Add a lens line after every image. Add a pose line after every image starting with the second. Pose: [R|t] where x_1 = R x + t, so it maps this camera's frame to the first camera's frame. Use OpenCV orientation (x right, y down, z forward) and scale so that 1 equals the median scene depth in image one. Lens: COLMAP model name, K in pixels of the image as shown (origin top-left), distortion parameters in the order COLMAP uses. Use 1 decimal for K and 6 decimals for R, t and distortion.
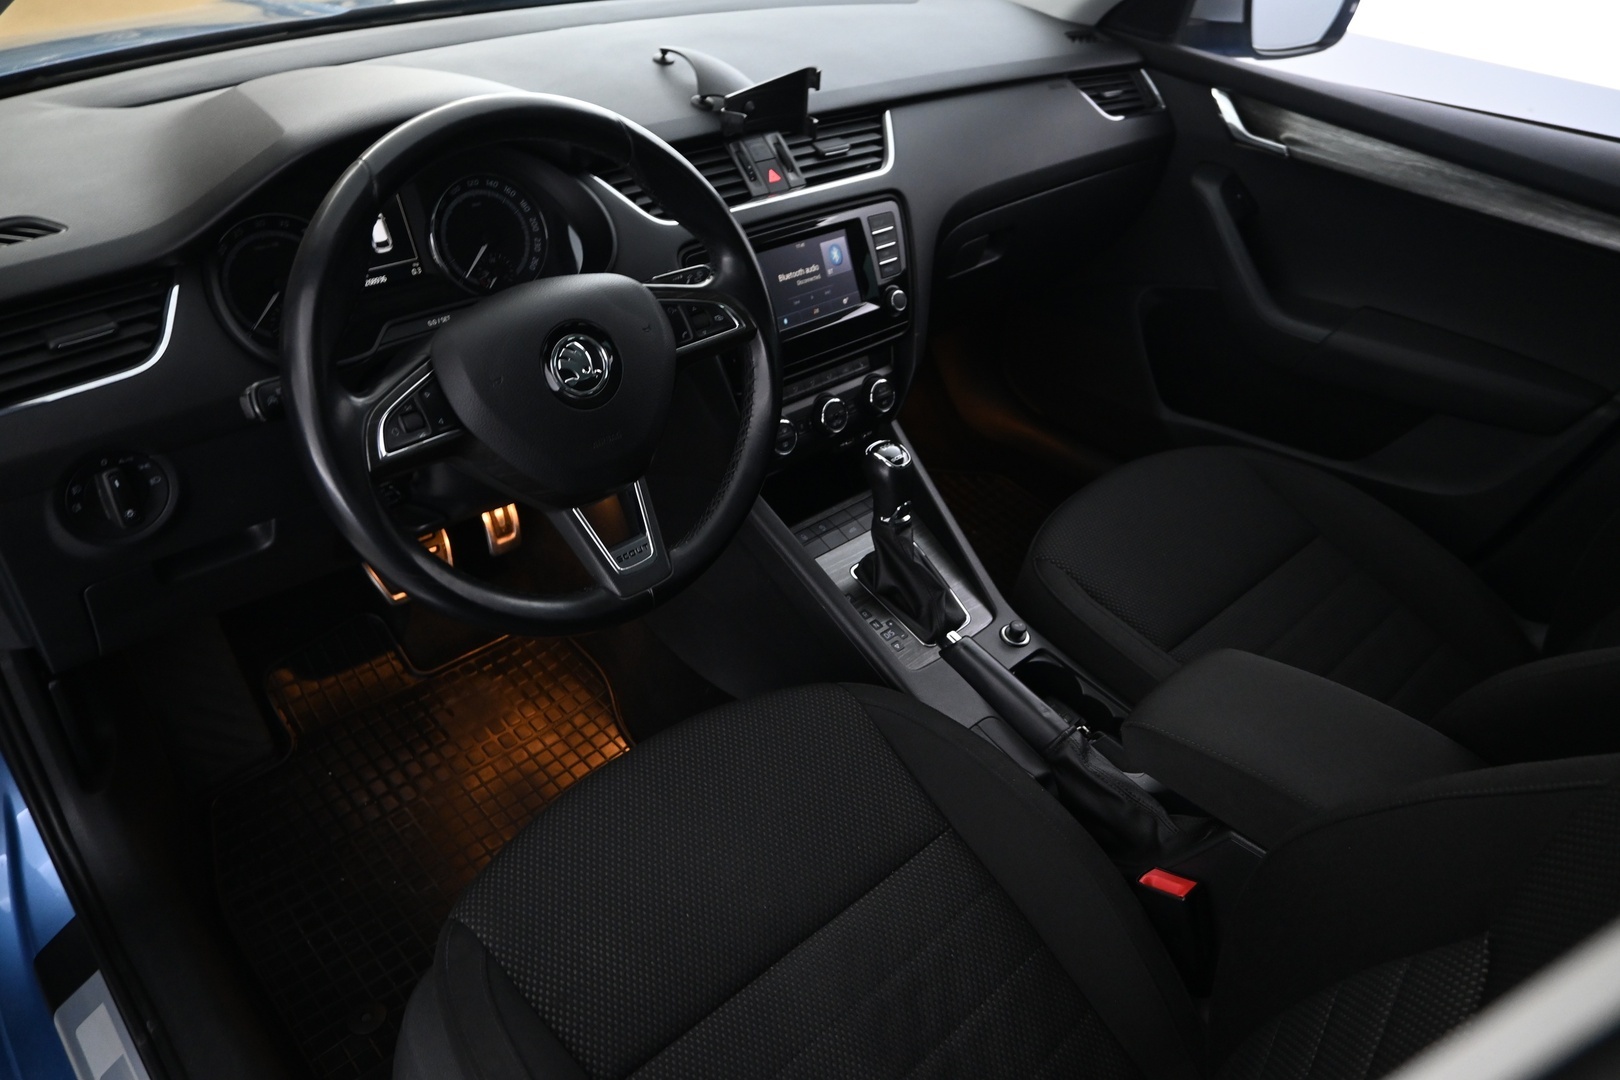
lens RADIAL K [[1122.9, 0, 810.0], [0, 1122.9, 540.0], [0, 0, 1]] dist [0.000498, 0.000063]
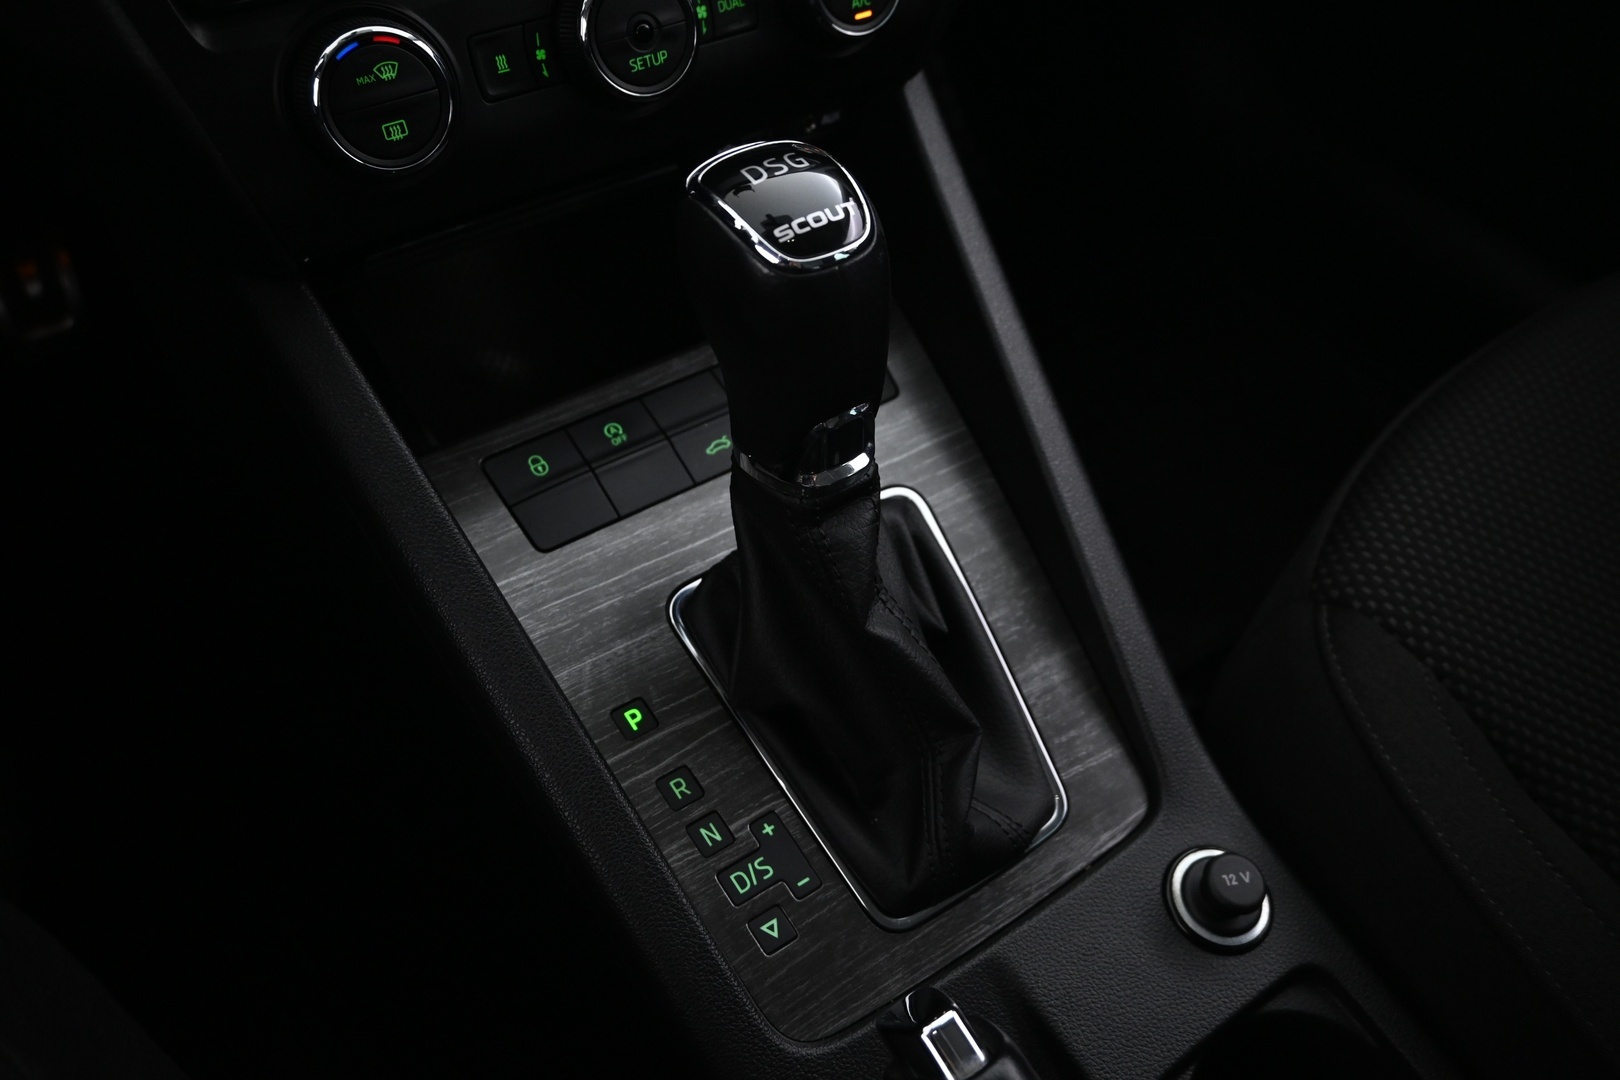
lens RADIAL K [[1196.6, 0, 810.0], [0, 1196.6, 540.0], [0, 0, 1]] dist [-0.008085, -0.000220]
pose [[0.987635, 0.104233, -0.117096, 0.107715], [-0.074932, 0.969965, 0.231414, -0.064438], [0.137700, -0.219778, 0.965783, 0.720881]]
